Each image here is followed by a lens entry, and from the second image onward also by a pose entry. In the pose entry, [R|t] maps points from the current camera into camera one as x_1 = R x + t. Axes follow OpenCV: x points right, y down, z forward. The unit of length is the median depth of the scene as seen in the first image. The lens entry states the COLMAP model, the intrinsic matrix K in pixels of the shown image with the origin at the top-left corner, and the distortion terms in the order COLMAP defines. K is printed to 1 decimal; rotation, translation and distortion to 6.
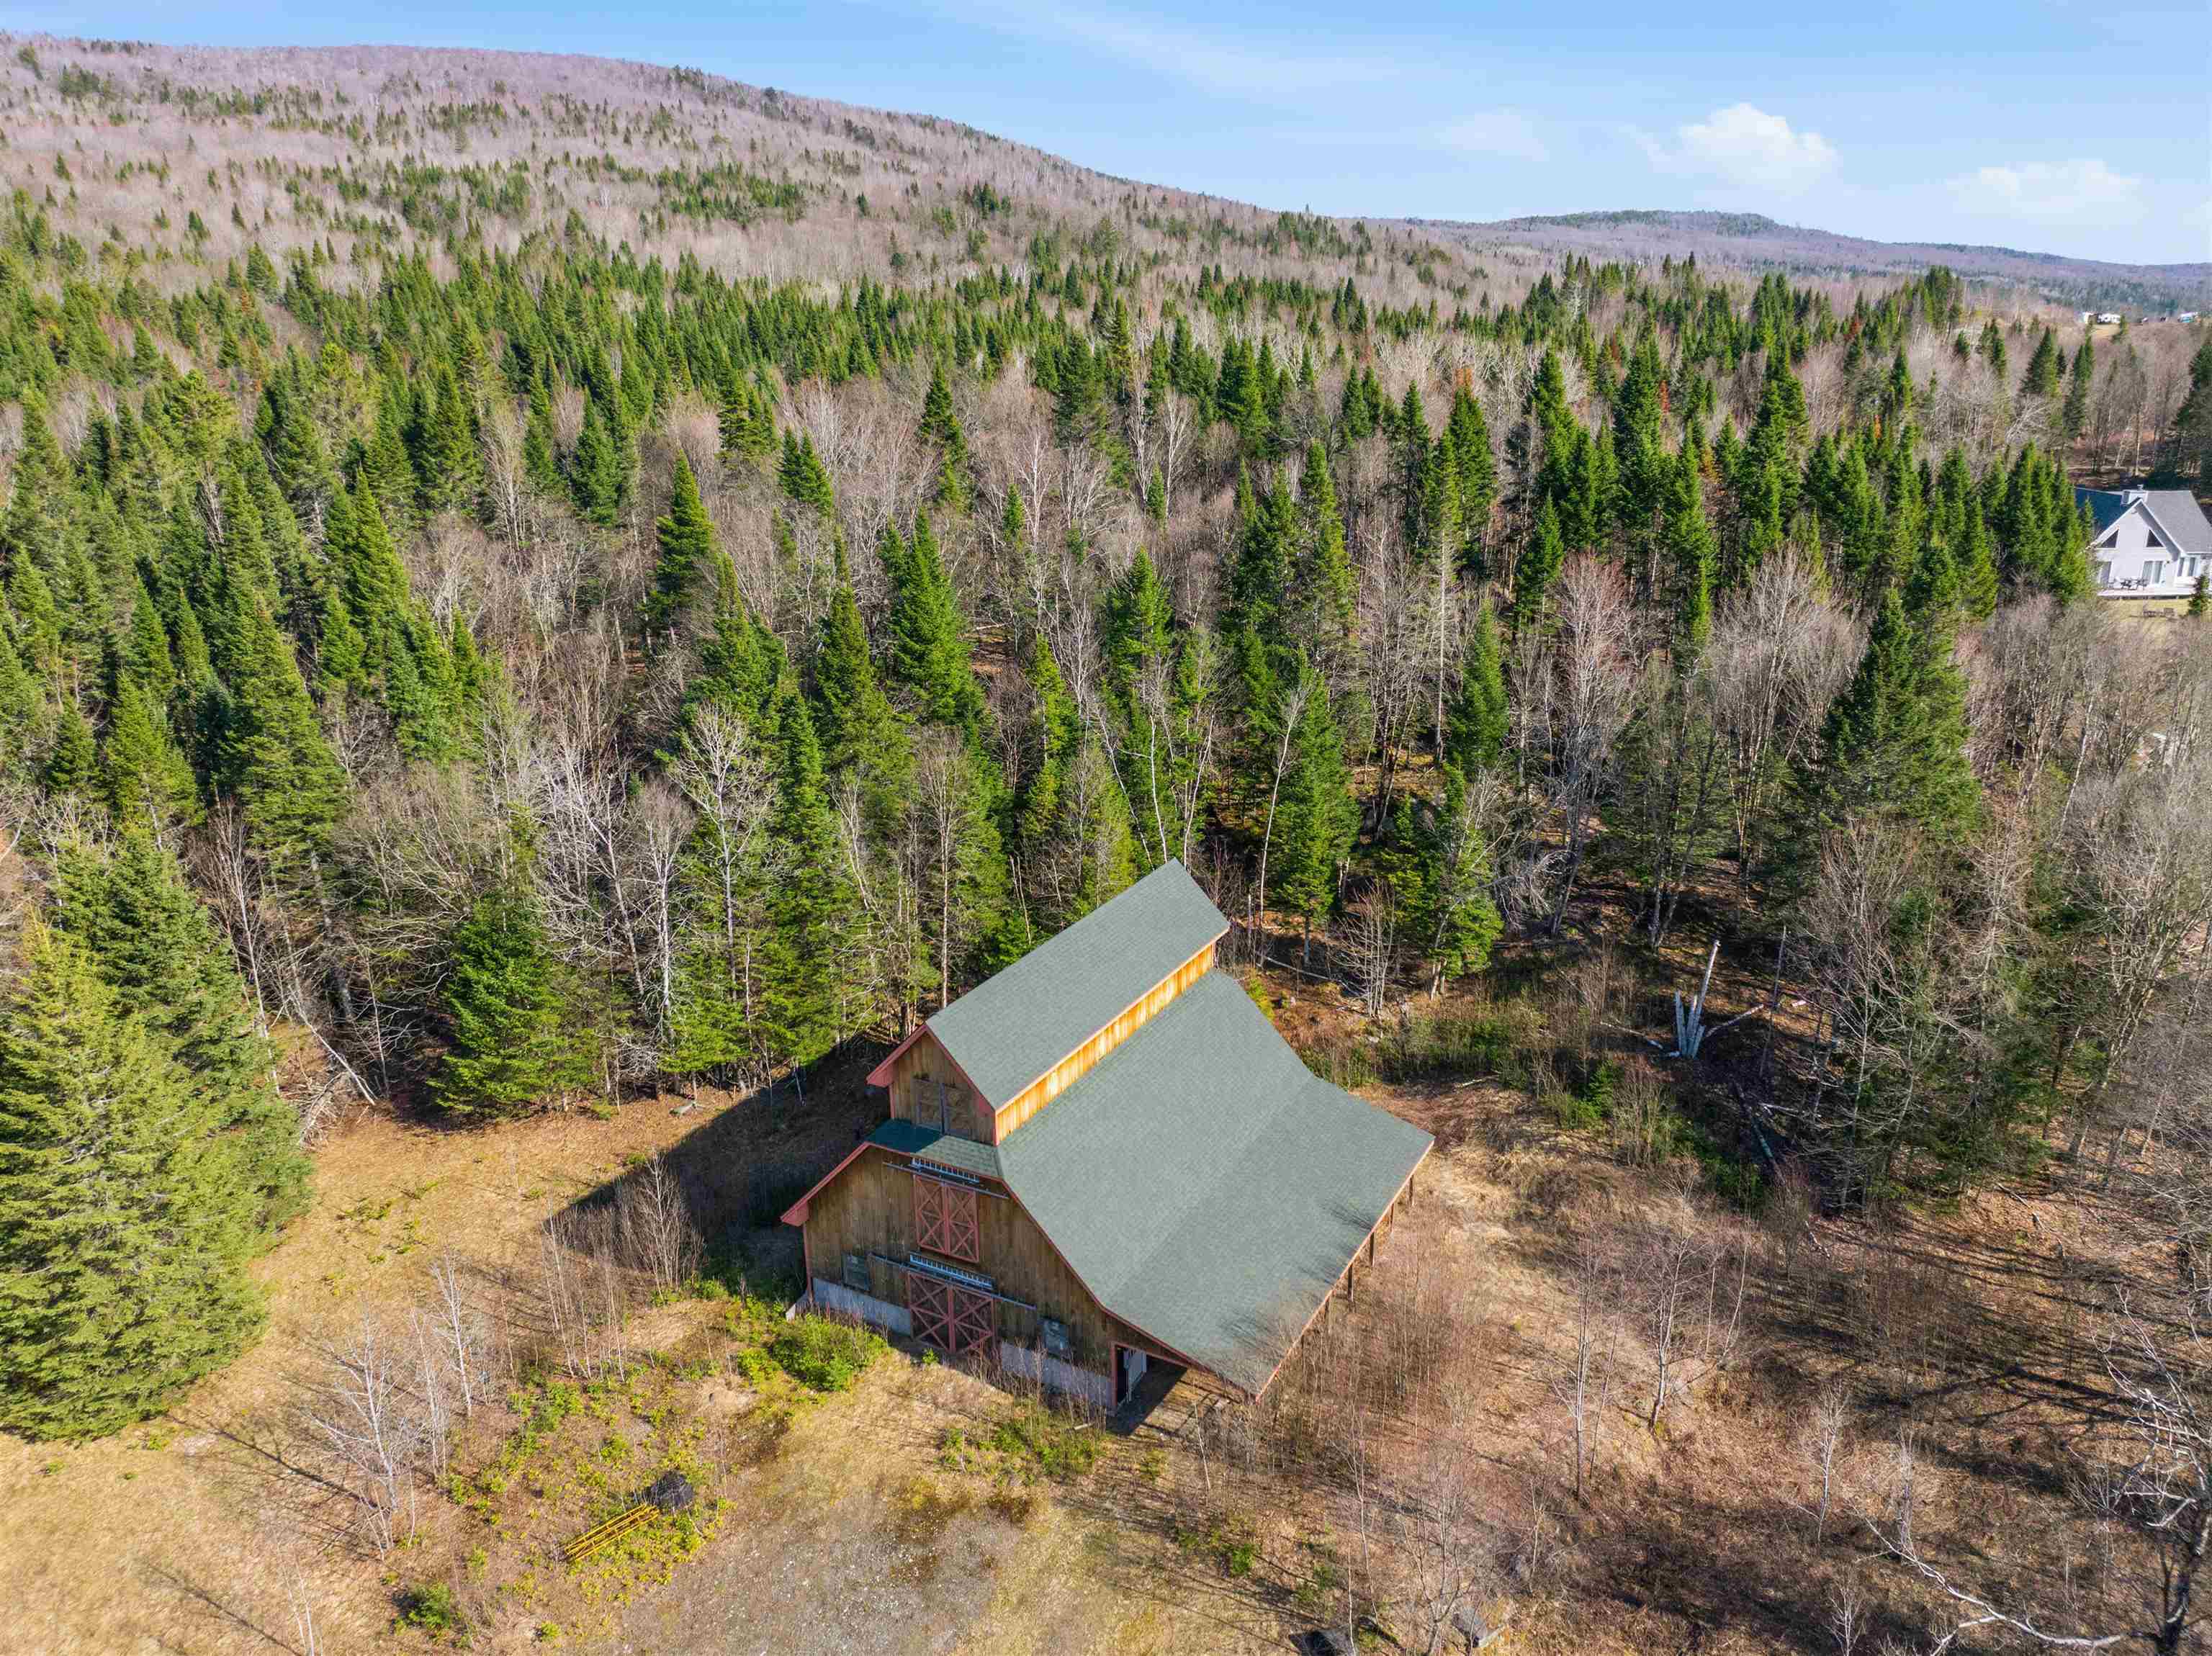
lens RADIAL K [[1571.4, 0, 1106.0], [0, 1571.4, 828.0], [0, 0, 1]] dist [-0.027166, 0.004343]
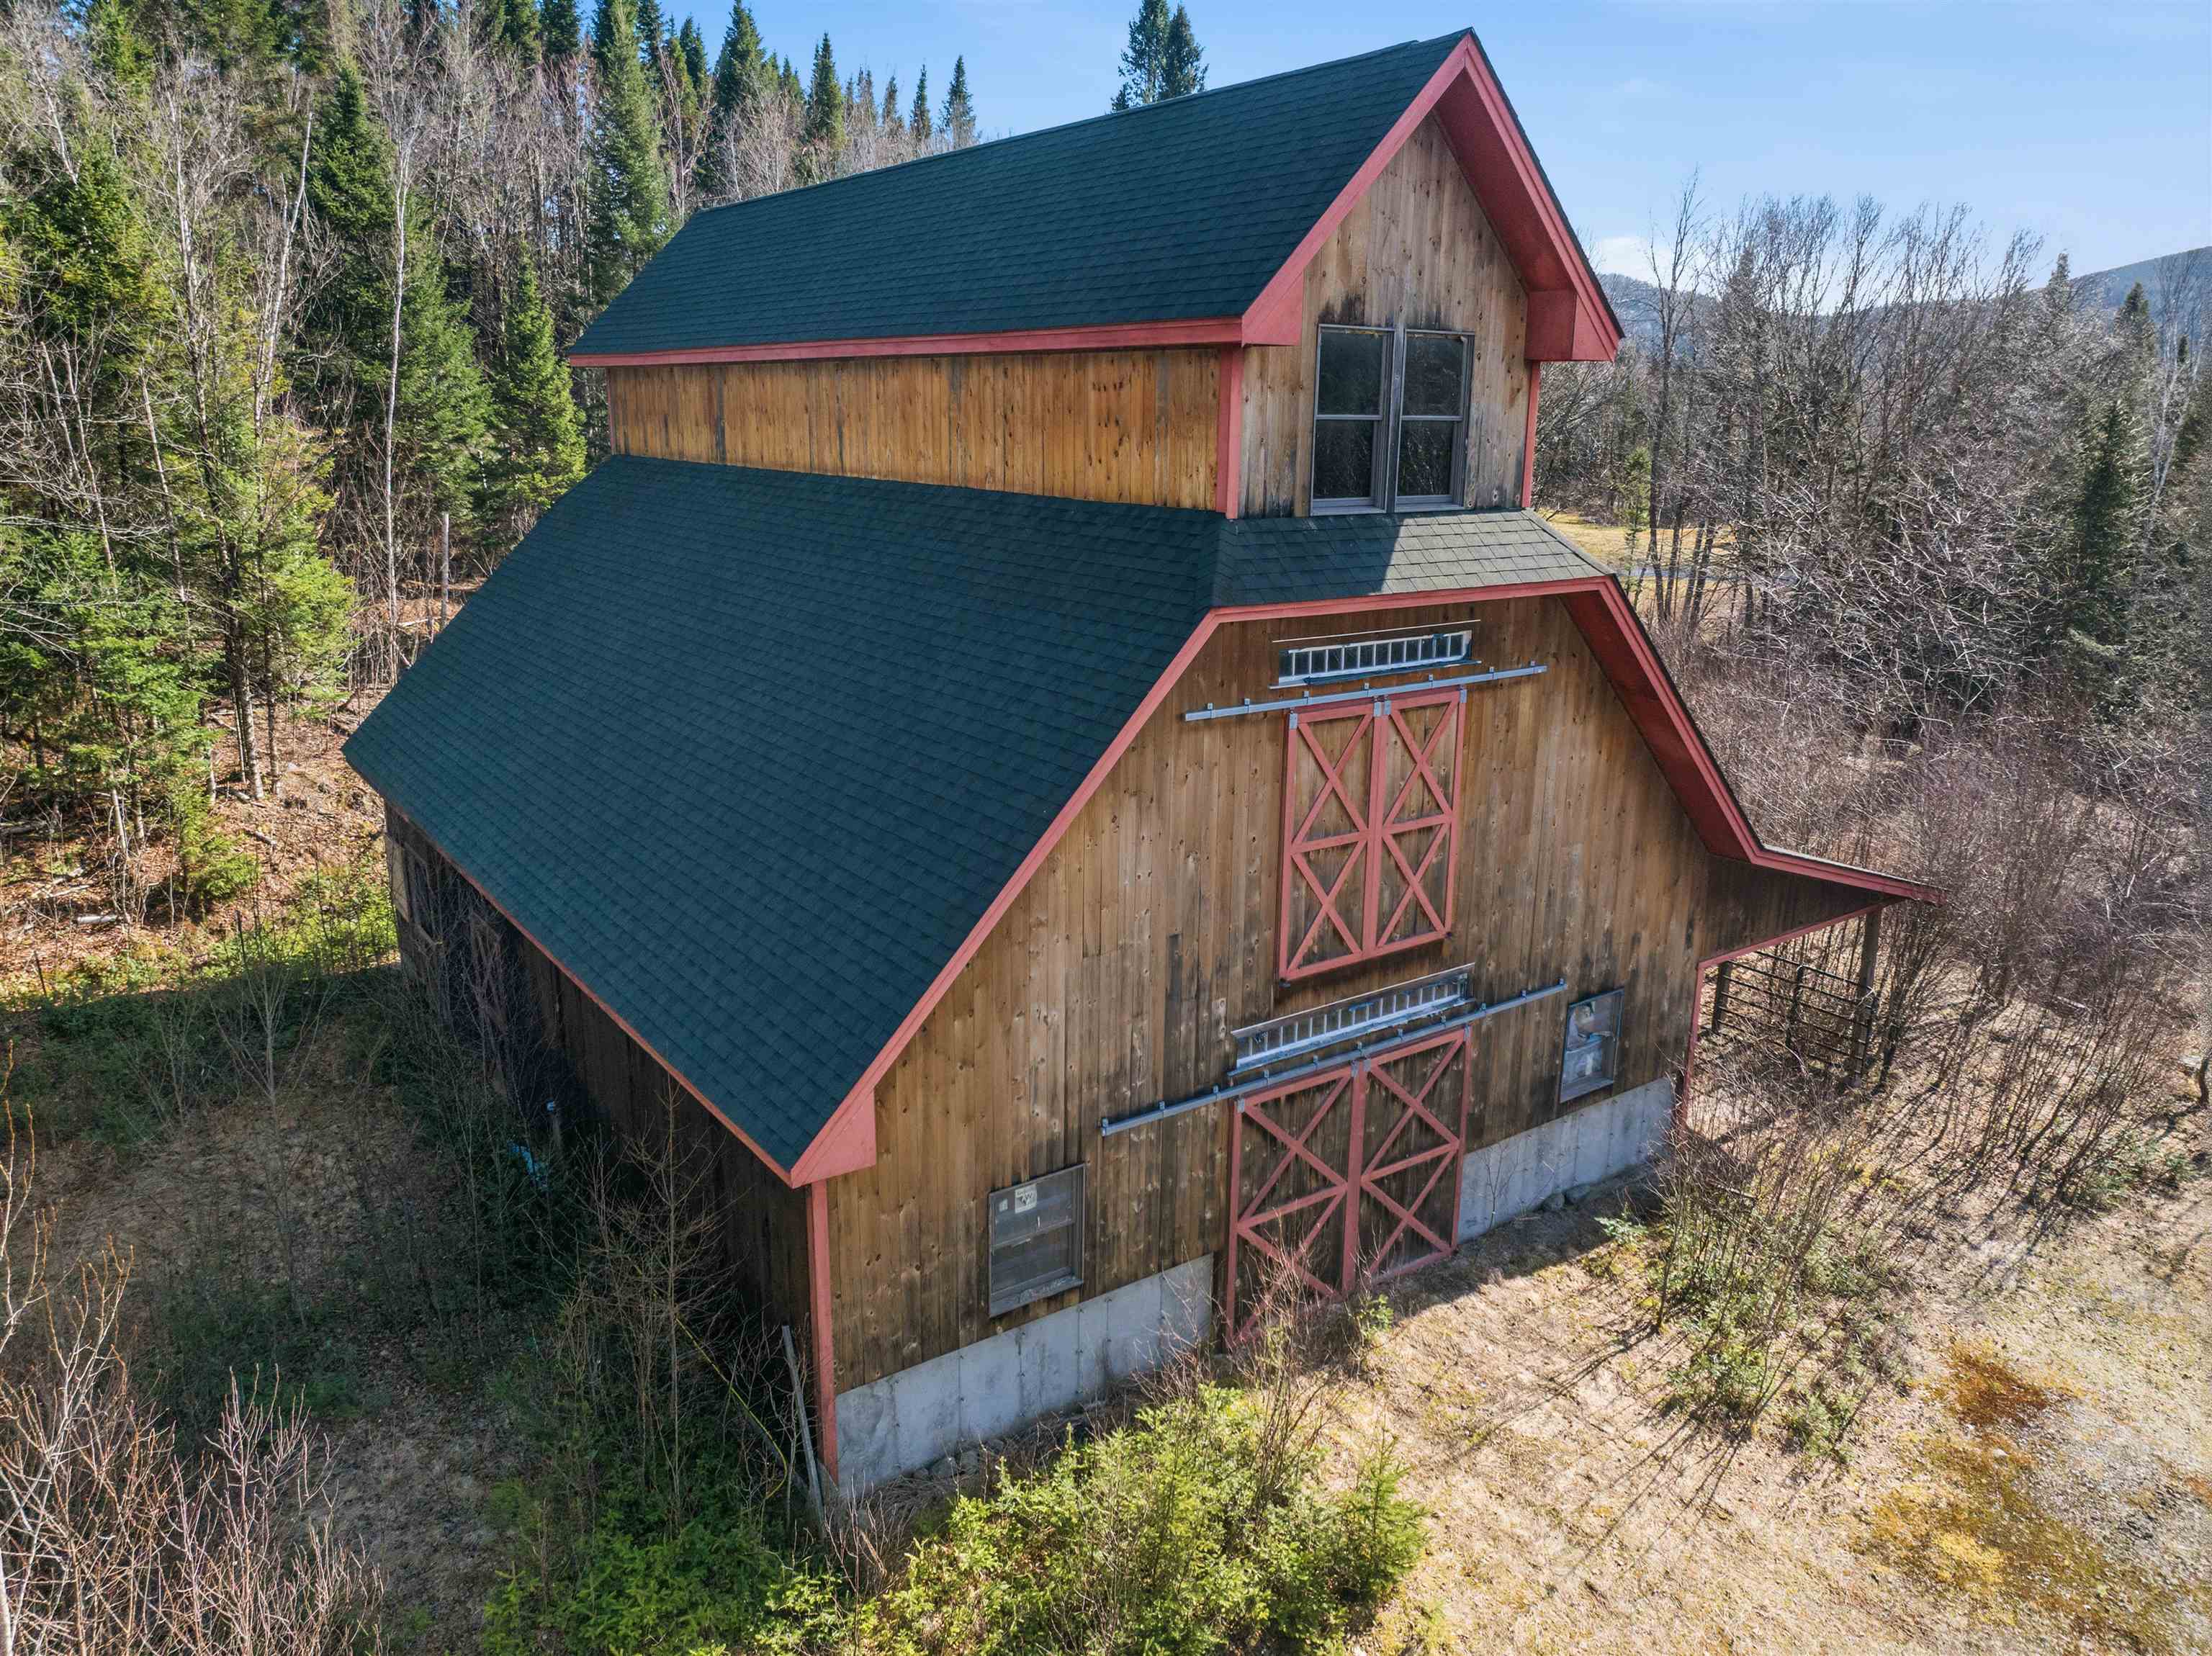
lens RADIAL K [[1577.8, 0, 1108.4], [0, 1577.8, 820.8], [0, 0, 1]] dist [-0.038918, 0.006837]
pose [[0.423885, -0.208546, 0.881380, -0.381059], [0.258996, 0.960405, 0.102684, 0.195386], [-0.867895, 0.184748, 0.461114, 0.872557]]
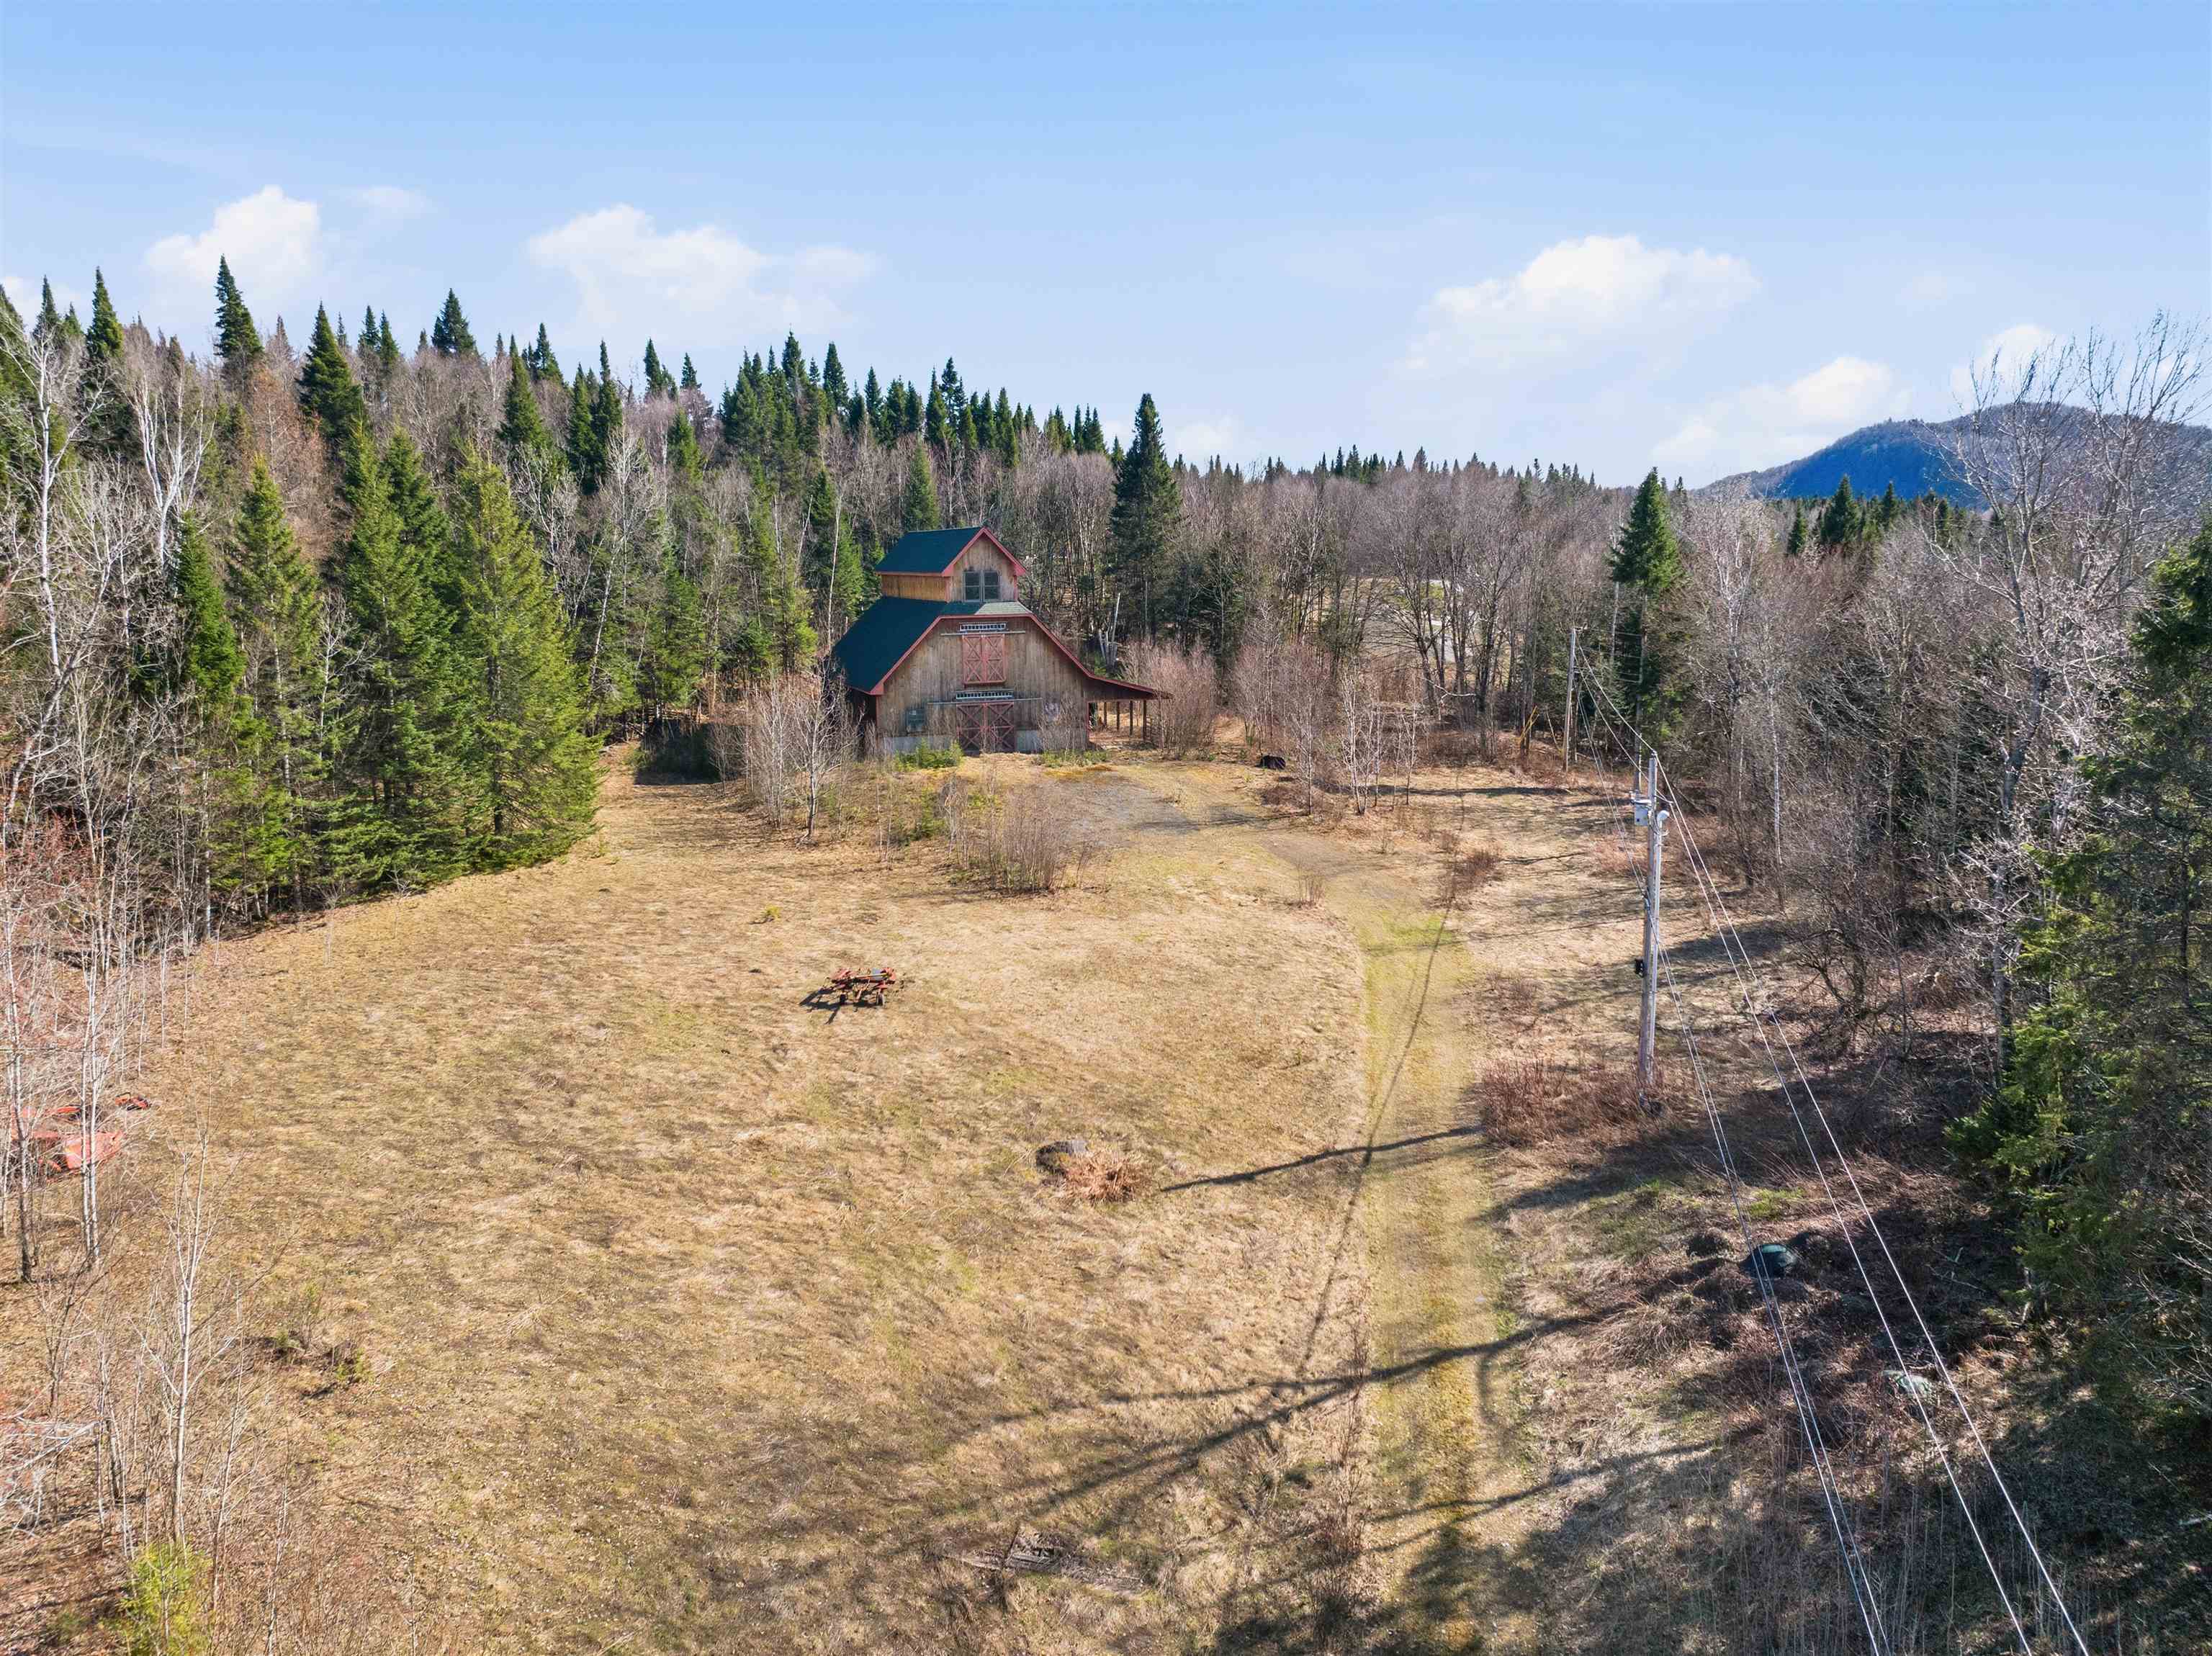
lens RADIAL K [[1571.4, 0, 1106.0], [0, 1571.4, 828.0], [0, 0, 1]] dist [-0.027166, 0.004343]
pose [[0.643091, -0.121037, 0.756164, -1.286629], [0.236053, 0.970680, -0.045382, 0.518920], [-0.728500, 0.207680, 0.652807, -0.168626]]
